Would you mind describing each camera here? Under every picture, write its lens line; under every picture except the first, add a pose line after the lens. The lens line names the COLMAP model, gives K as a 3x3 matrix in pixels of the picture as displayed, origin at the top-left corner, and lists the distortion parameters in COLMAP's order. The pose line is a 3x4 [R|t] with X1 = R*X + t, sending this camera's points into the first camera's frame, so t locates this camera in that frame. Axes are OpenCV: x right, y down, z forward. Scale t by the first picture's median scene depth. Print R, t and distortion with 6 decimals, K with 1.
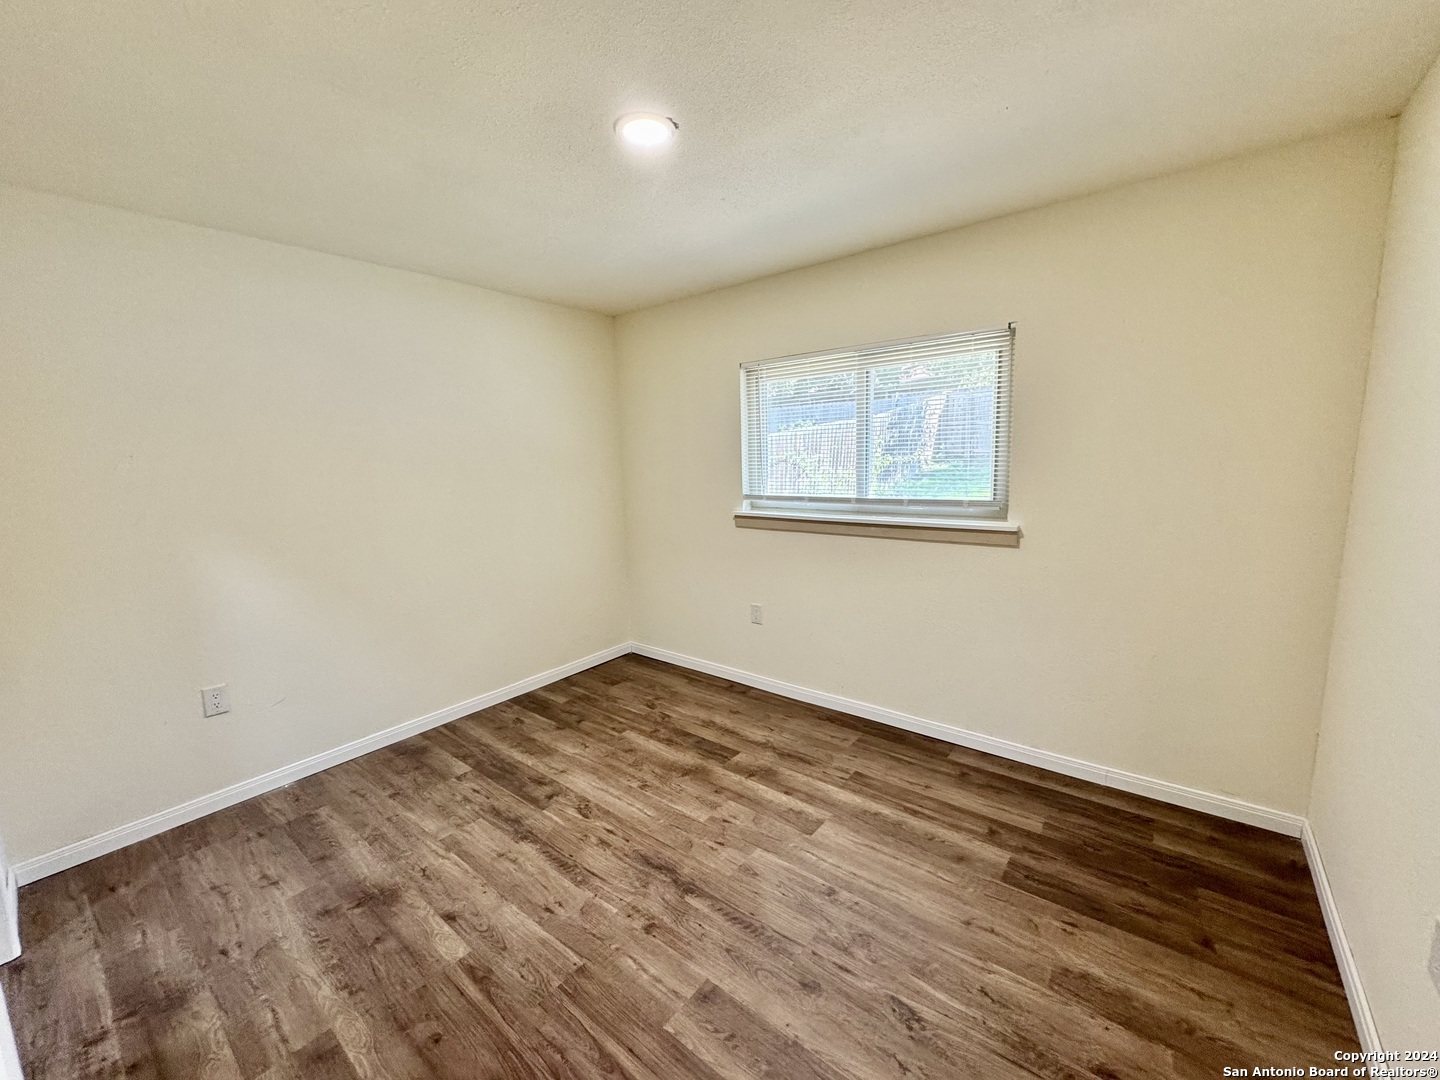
lens RADIAL K [[572.3, 0, 723.9], [0, 572.3, 546.2], [0, 0, 1]] dist [-0.002974, 0.000627]
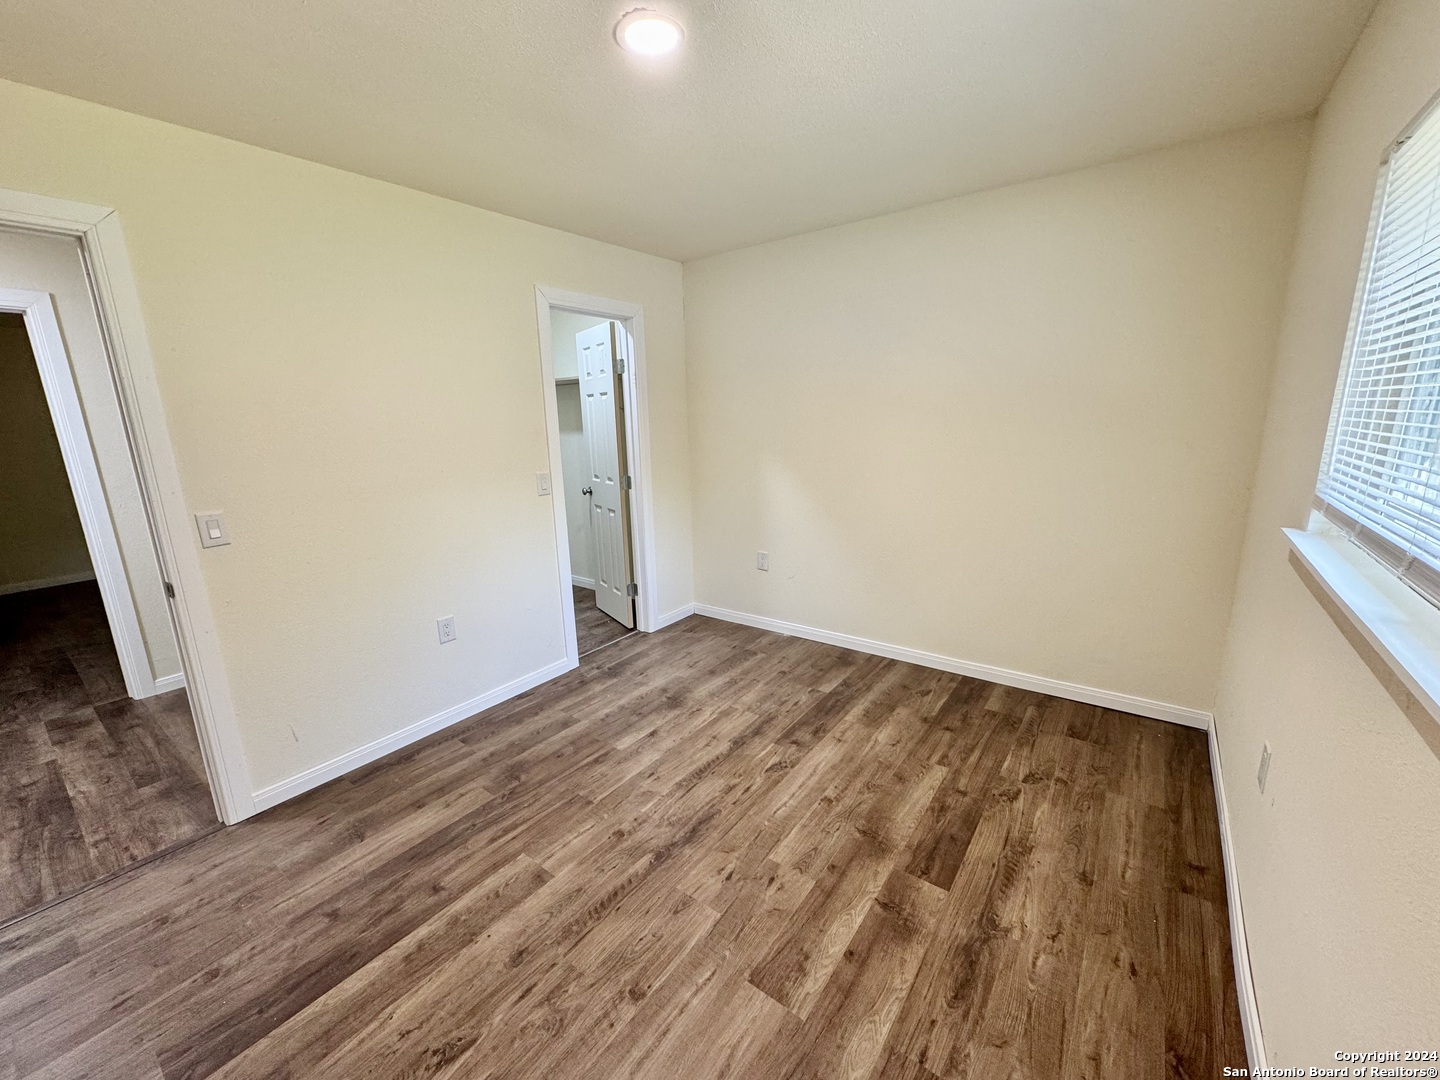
lens RADIAL K [[572.3, 0, 717.3], [0, 572.3, 546.4], [0, 0, 1]] dist [-0.002974, 0.000627]
pose [[0.026235, 0.254098, -0.966823, 0.695214], [-0.126428, 0.960233, 0.248935, -0.162001], [0.991629, 0.115703, 0.057317, 0.883151]]
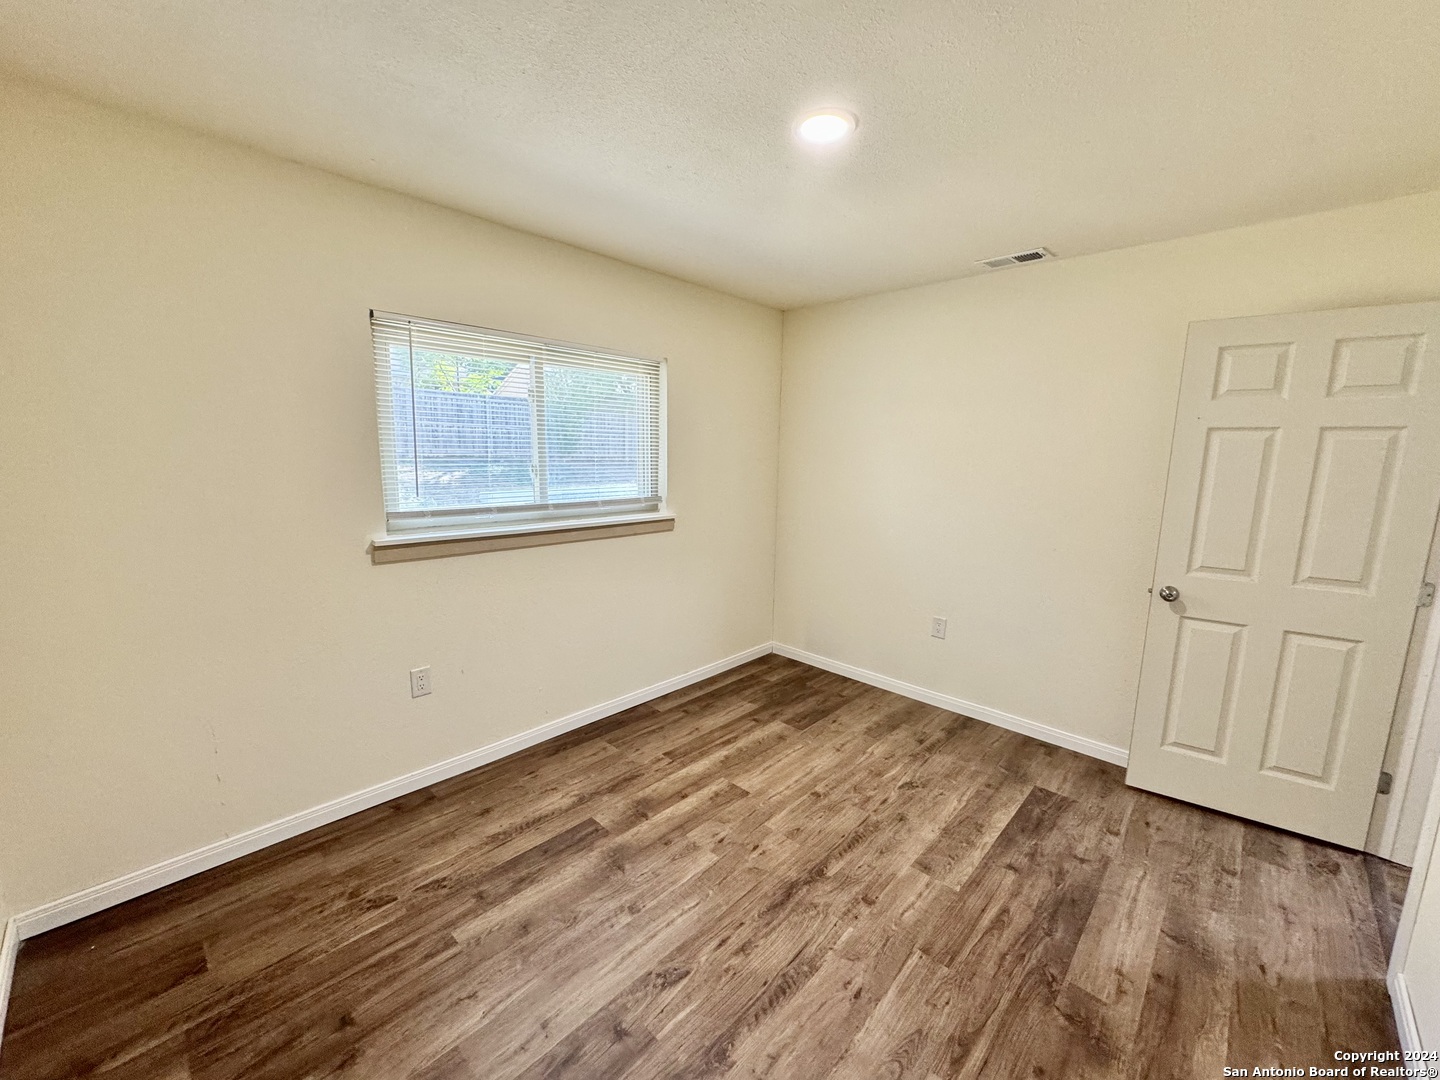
lens RADIAL K [[572.3, 0, 718.1], [0, 572.3, 545.7], [0, 0, 1]] dist [-0.002974, 0.000627]
pose [[0.088938, -0.137212, 0.986541, -0.936673], [0.133052, 0.983226, 0.124756, -0.136047], [-0.987110, 0.120166, 0.105703, 0.901845]]
